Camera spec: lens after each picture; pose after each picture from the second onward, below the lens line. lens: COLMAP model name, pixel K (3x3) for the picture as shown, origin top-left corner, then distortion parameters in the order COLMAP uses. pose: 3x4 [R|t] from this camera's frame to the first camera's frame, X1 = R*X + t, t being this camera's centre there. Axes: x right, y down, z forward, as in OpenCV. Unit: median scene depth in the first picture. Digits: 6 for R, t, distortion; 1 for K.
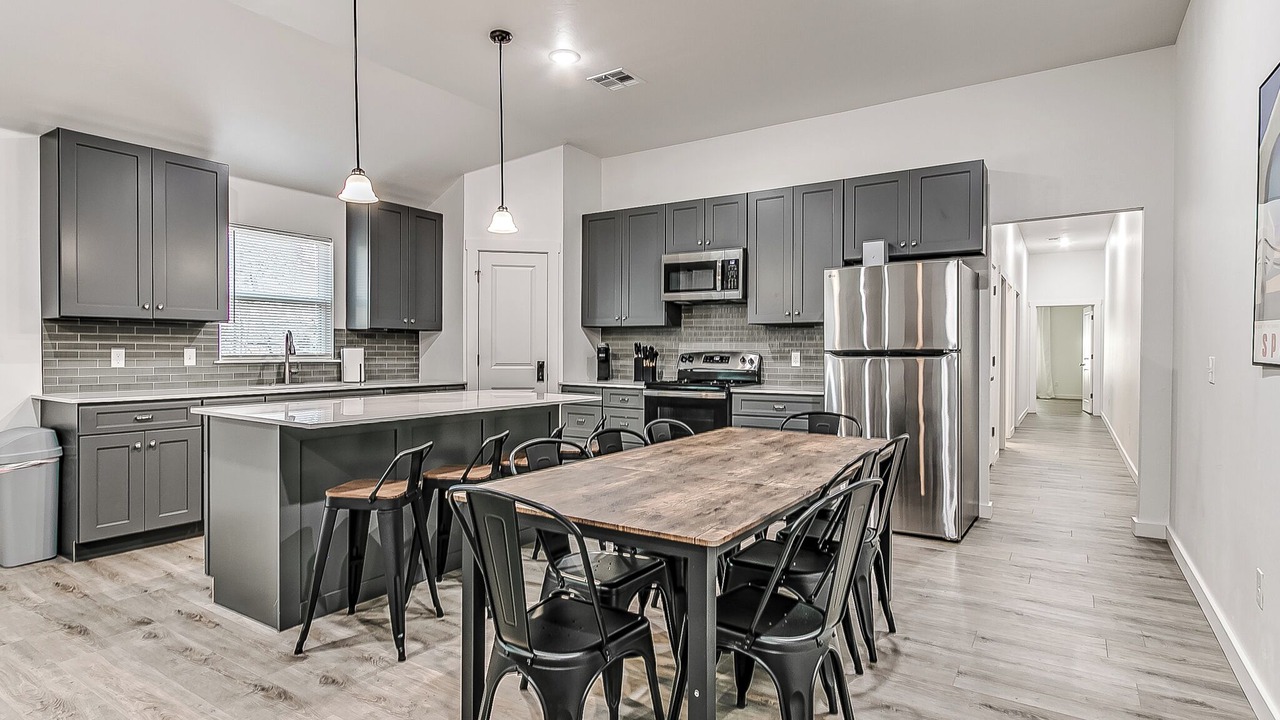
lens RADIAL K [[657.7, 0, 631.7], [0, 657.7, 360.2], [0, 0, 1]] dist [0.001911, -0.001159]
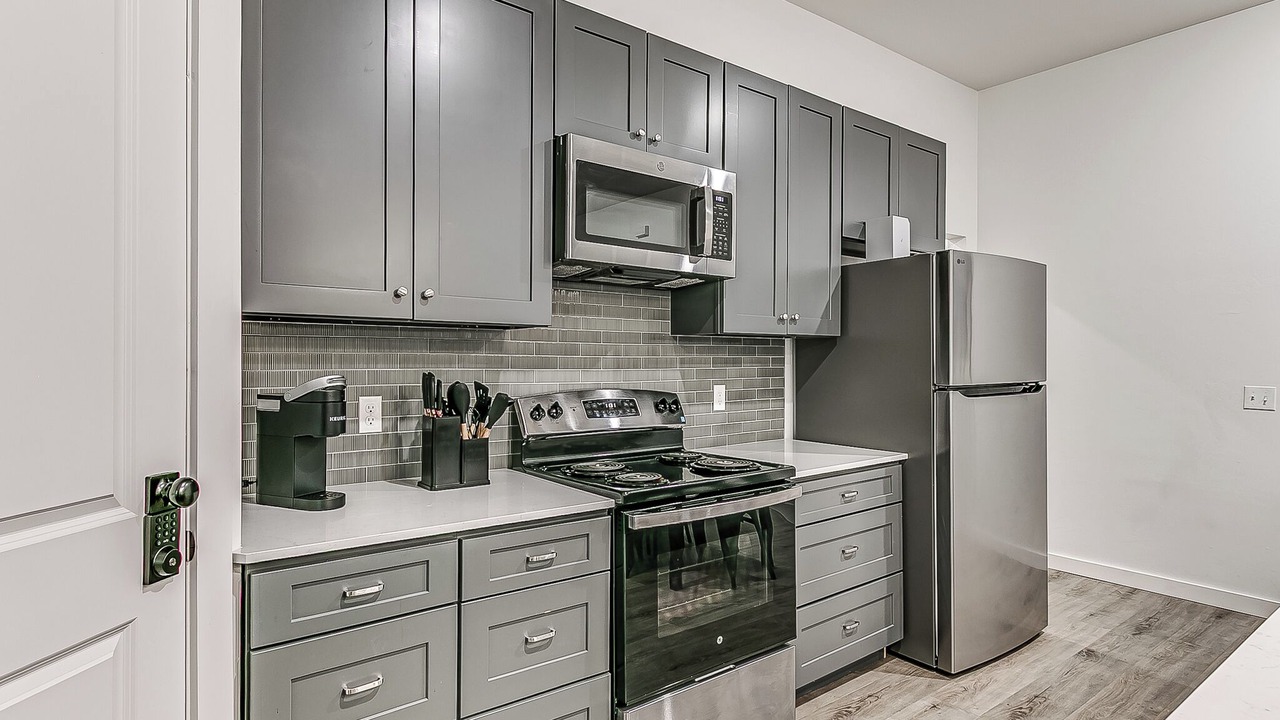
lens RADIAL K [[663.5, 0, 625.8], [0, 663.5, 361.8], [0, 0, 1]] dist [-0.000273, -0.000996]
pose [[0.345510, -0.005002, 0.938402, -0.315538], [0.012989, 0.999915, 0.000547, -0.035349], [-0.938325, 0.012000, 0.345546, 0.923250]]
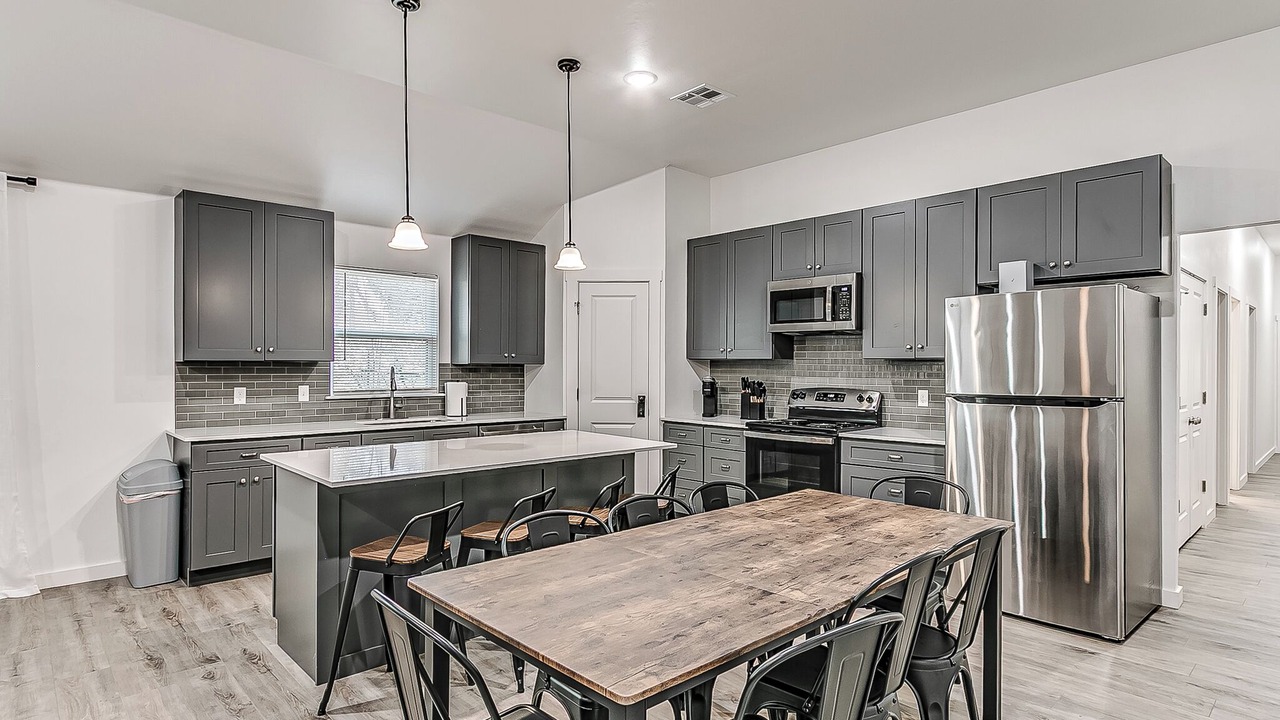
lens RADIAL K [[671.4, 0, 635.0], [0, 671.4, 368.9], [0, 0, 1]] dist [-0.001300, -0.000575]
pose [[0.972144, 0.000941, -0.234384, 0.092812], [-0.003367, 0.999945, -0.009950, -0.032006], [0.234362, 0.010462, 0.972093, 0.061302]]
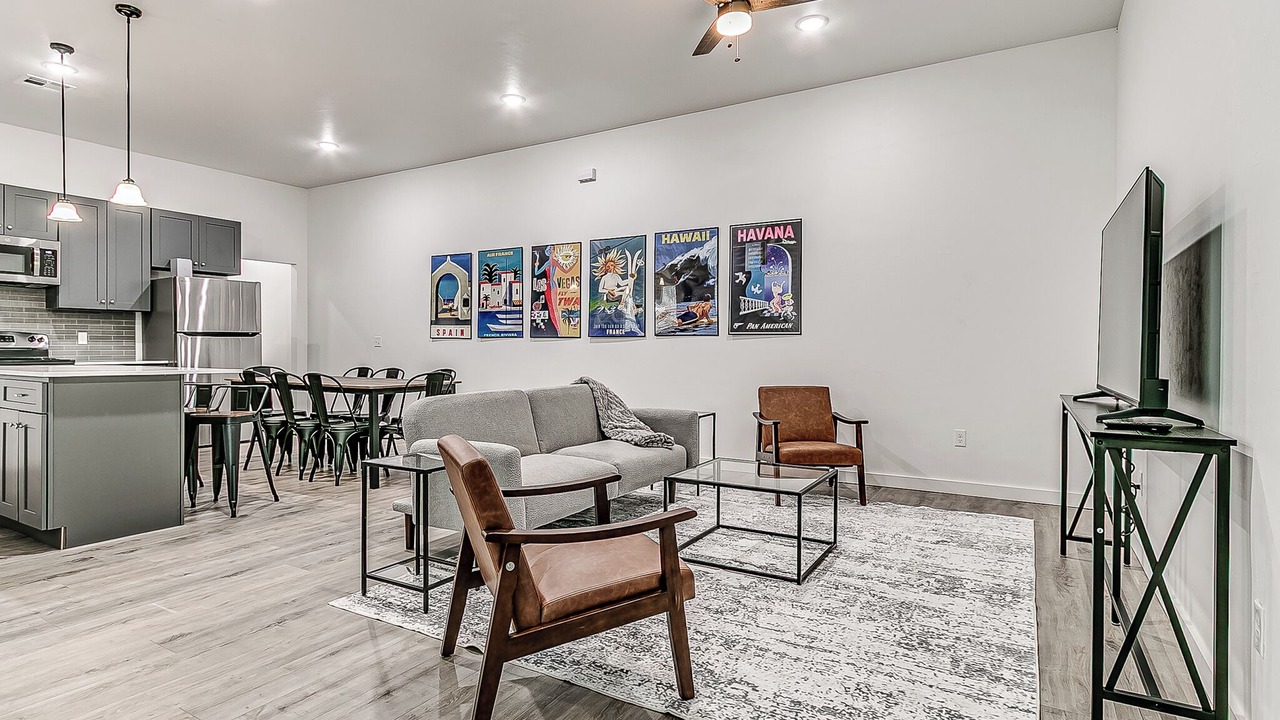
lens RADIAL K [[660.1, 0, 623.2], [0, 660.1, 352.1], [0, 0, 1]] dist [-0.000950, 0.000365]
pose [[-0.037324, -0.009535, 0.999258, -1.040611], [0.011232, 0.999887, 0.009961, 0.023220], [-0.999240, 0.011595, -0.037213, 0.060796]]
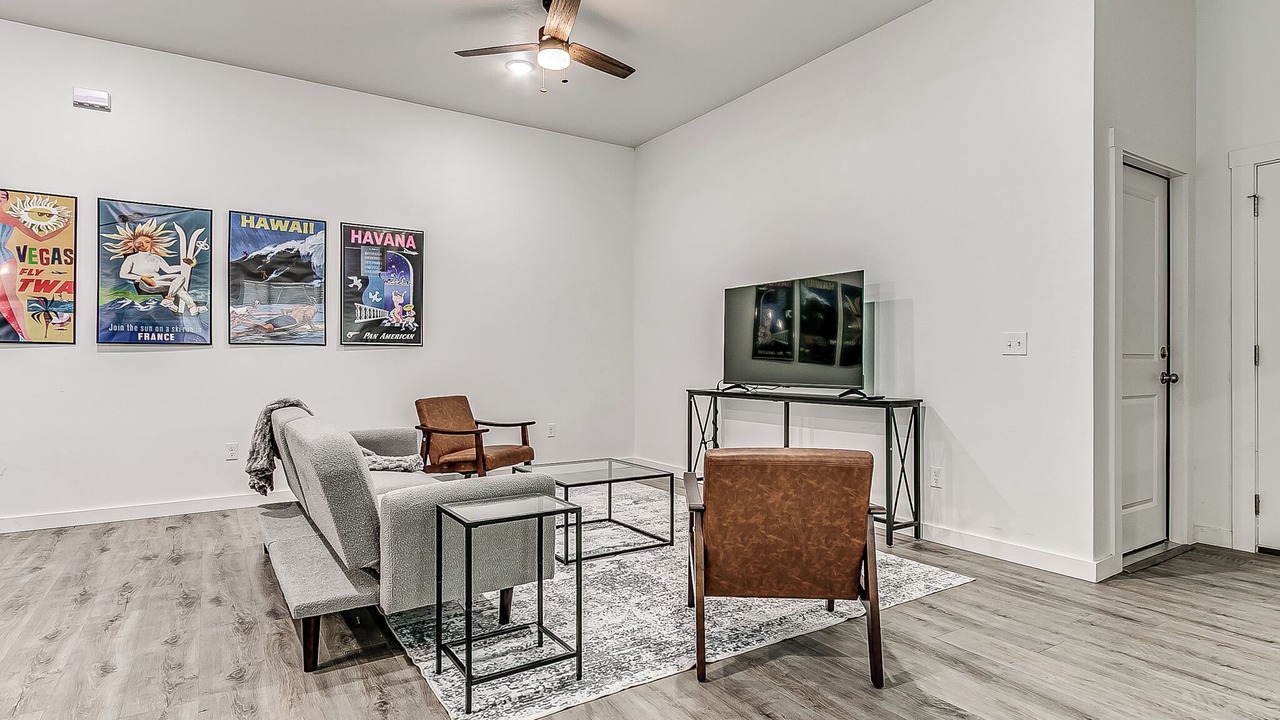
lens RADIAL K [[657.7, 0, 631.7], [0, 657.7, 360.2], [0, 0, 1]] dist [0.001911, -0.001159]
pose [[-0.915602, -0.004389, 0.402062, -0.746743], [0.001935, 0.999881, 0.015322, 0.016500], [-0.402081, 0.014807, -0.915484, 0.548962]]
